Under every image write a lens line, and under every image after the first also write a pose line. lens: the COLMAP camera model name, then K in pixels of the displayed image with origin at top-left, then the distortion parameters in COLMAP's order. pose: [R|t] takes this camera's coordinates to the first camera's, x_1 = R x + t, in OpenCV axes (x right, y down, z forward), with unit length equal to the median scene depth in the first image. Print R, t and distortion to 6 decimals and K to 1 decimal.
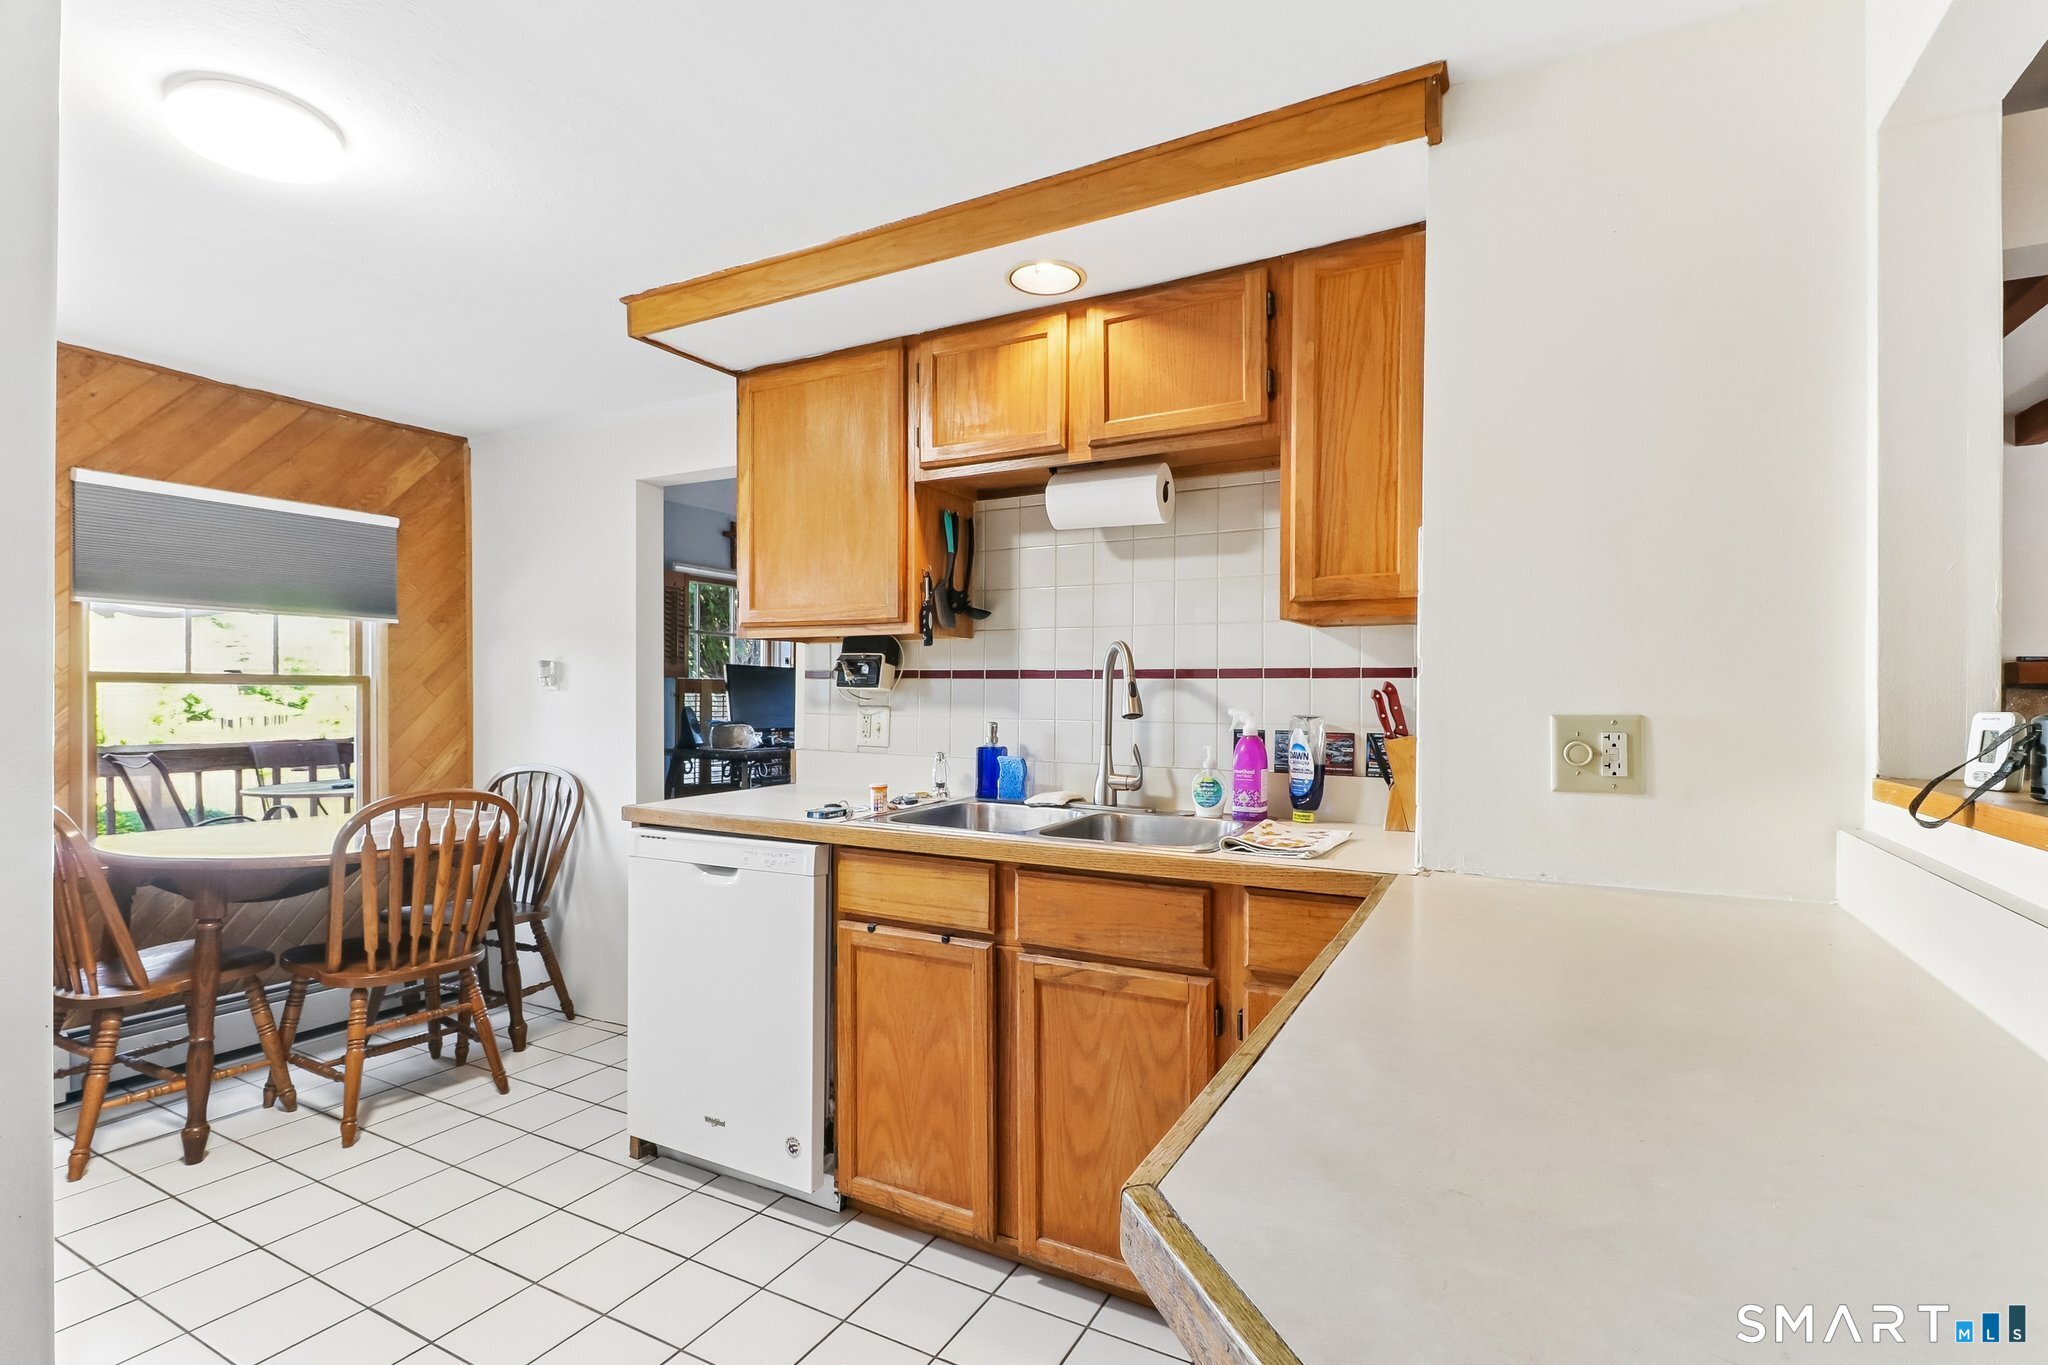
lens RADIAL K [[953.0, 0, 1017.0], [0, 953.0, 700.4], [0, 0, 1]] dist [0.015797, -0.010218]
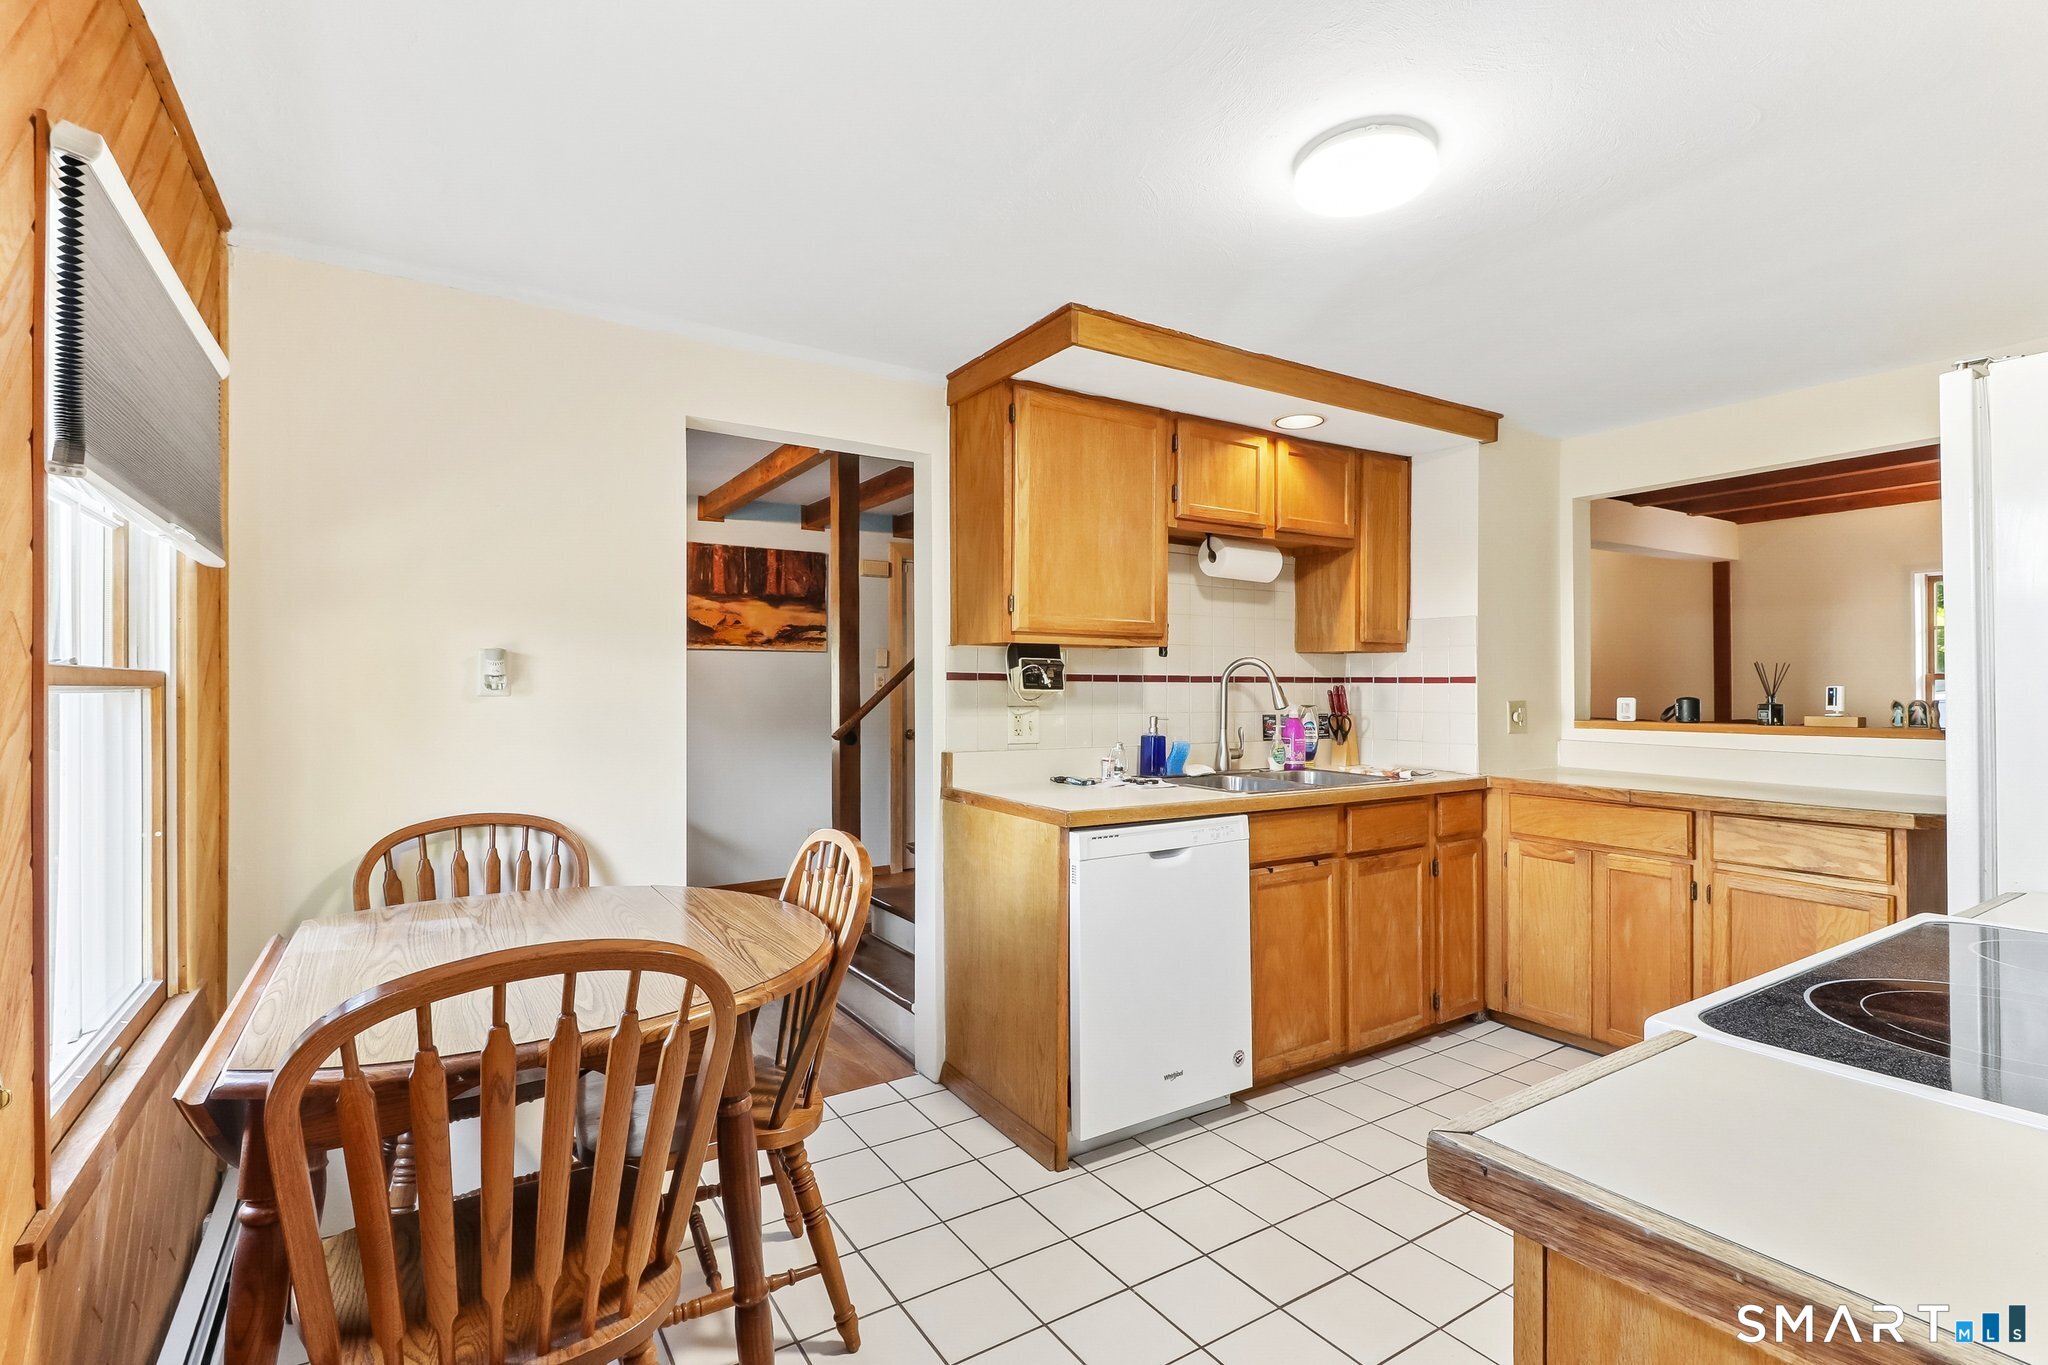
lens RADIAL K [[953.0, 0, 1012.3], [0, 953.0, 677.8], [0, 0, 1]] dist [0.015797, -0.010218]
pose [[0.485077, 0.001235, 0.874470, -1.409463], [0.007555, 0.999956, -0.005603, -0.026272], [-0.874439, 0.009325, 0.485047, 0.617860]]
